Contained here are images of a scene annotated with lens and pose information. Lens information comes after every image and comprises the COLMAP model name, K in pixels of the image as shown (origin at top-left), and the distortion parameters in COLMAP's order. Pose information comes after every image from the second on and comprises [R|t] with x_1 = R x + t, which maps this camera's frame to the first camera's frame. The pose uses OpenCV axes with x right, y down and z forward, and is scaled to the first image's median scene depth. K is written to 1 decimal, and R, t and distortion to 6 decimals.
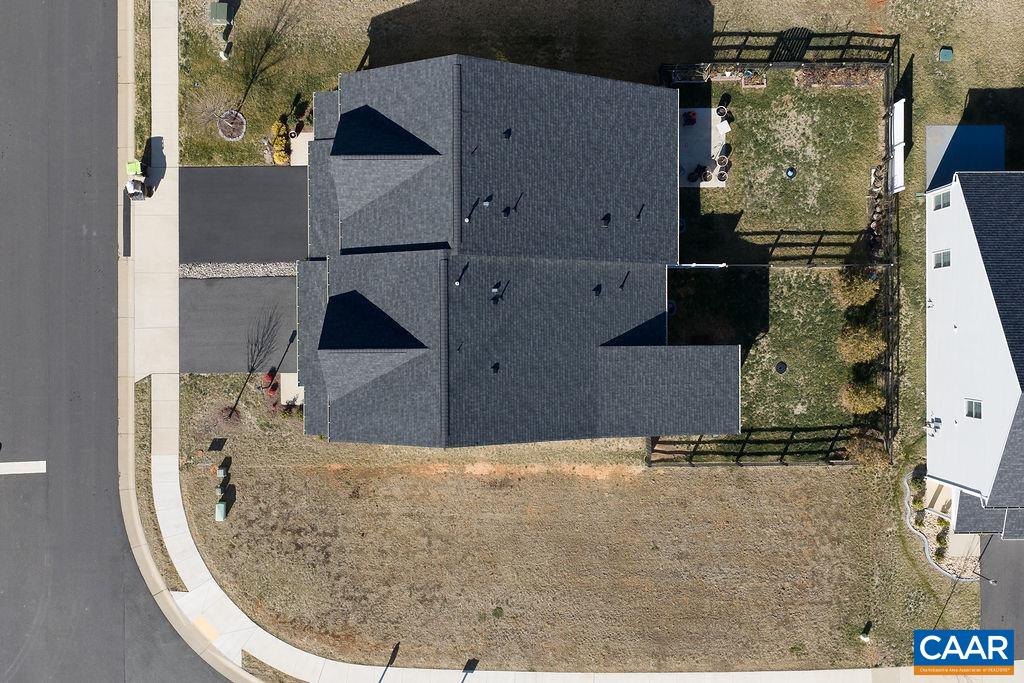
lens RADIAL K [[841.4, 0, 510.1], [0, 841.4, 346.0], [0, 0, 1]] dist [0.032834, -0.064743]
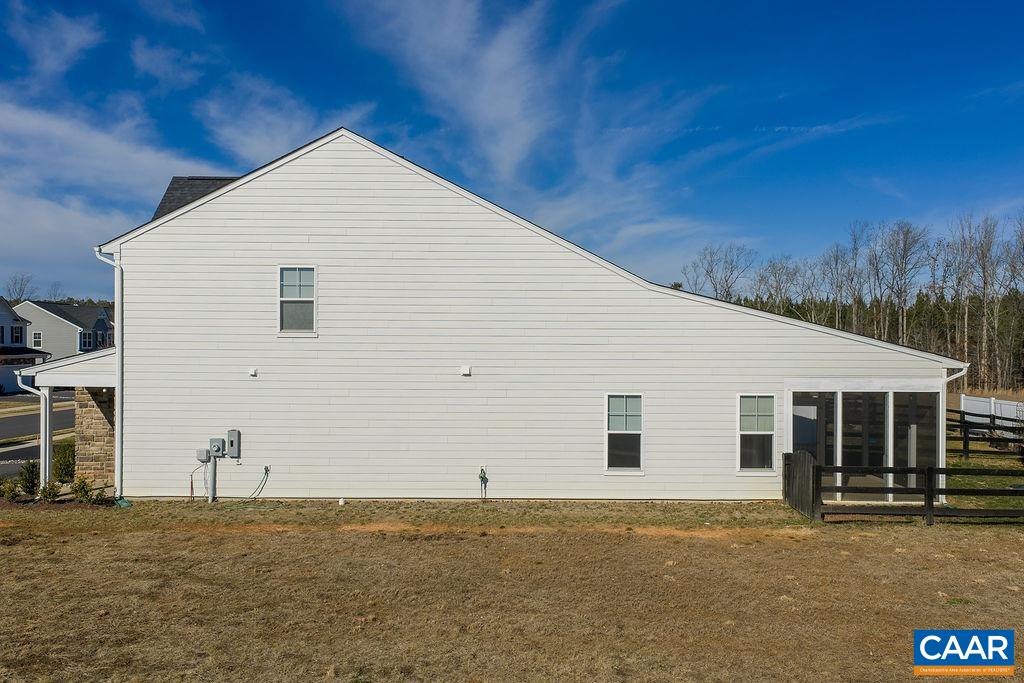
lens RADIAL K [[841.4, 0, 510.1], [0, 841.4, 346.0], [0, 0, 1]] dist [0.032834, -0.064743]
pose [[0.999983, 0.004533, -0.003679, 0.023209], [-0.003653, -0.005666, -0.999977, 0.521134], [-0.004554, 0.999974, -0.005649, 0.920804]]
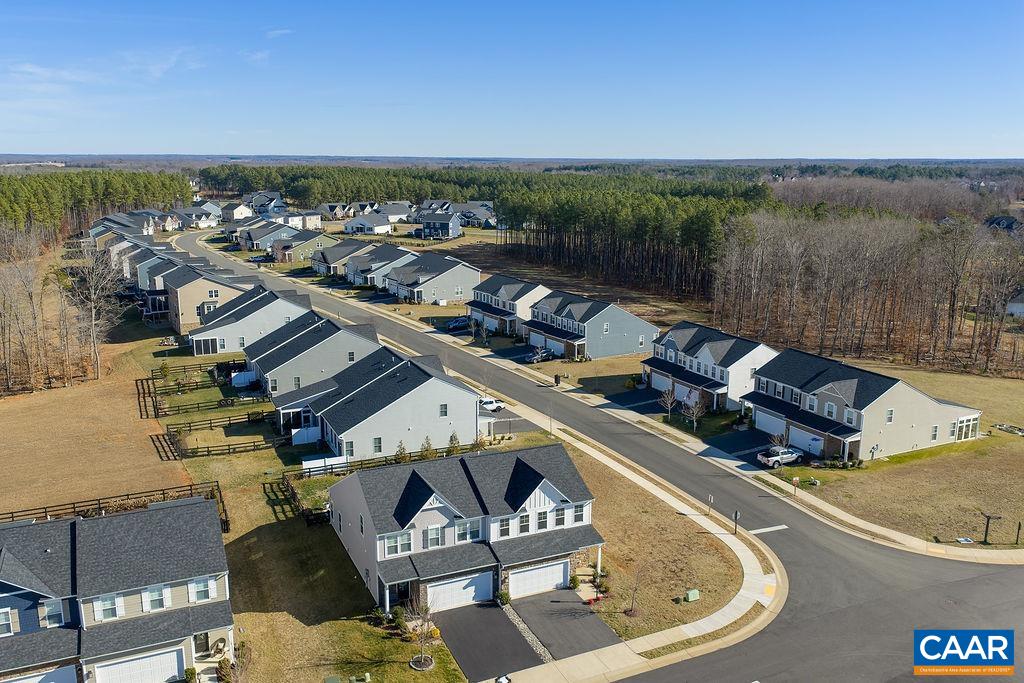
lens RADIAL K [[841.4, 0, 510.1], [0, 841.4, 346.0], [0, 0, 1]] dist [0.032834, -0.064743]
pose [[-0.408623, -0.203422, 0.889746, -1.353375], [0.912701, -0.093353, 0.397822, -0.580955], [0.002135, 0.974631, 0.223809, 0.292909]]
